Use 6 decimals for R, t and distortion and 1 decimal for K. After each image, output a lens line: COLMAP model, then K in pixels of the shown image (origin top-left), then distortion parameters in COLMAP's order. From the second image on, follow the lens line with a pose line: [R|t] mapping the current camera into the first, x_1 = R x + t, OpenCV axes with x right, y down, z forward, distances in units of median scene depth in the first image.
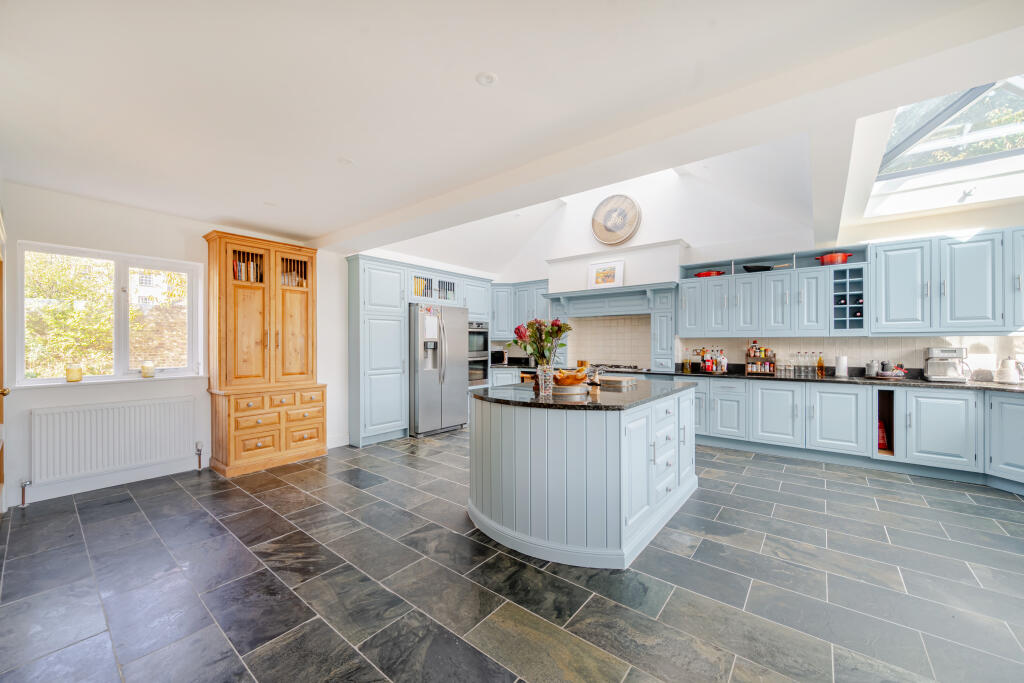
lens RADIAL K [[387.9, 0, 512.4], [0, 387.9, 342.8], [0, 0, 1]] dist [-0.000185, 0.000029]
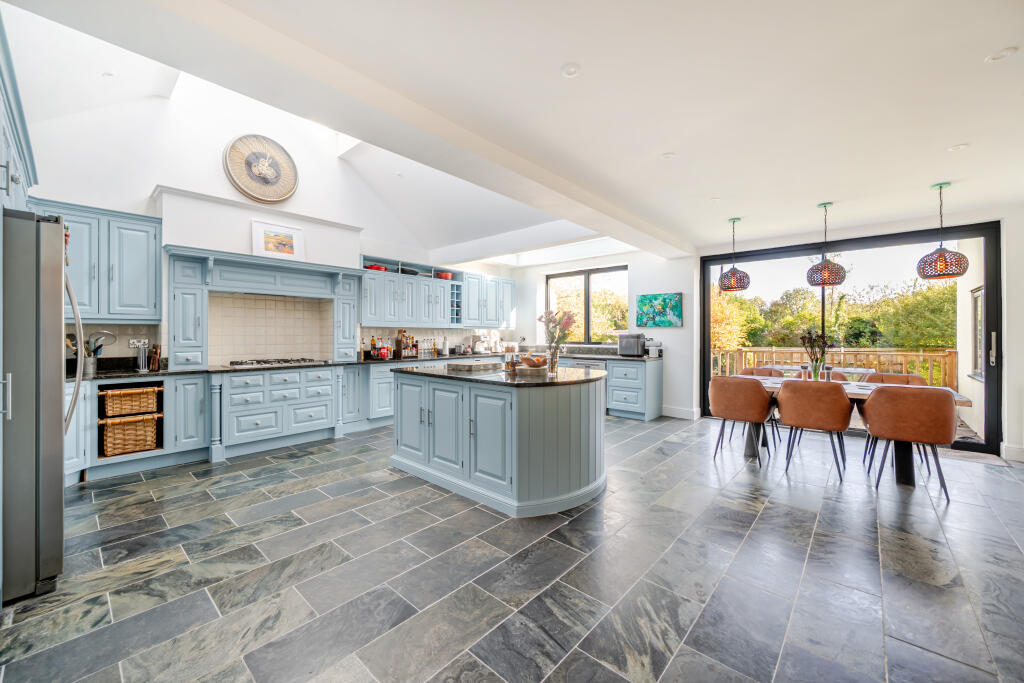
lens RADIAL K [[387.9, 0, 536.4], [0, 387.9, 334.7], [0, 0, 1]] dist [-0.000185, 0.000029]
pose [[0.038234, -0.000900, 0.999268, -0.590564], [-0.005837, 0.999982, 0.001124, 0.005059], [-0.999252, -0.005875, 0.038228, 0.541979]]
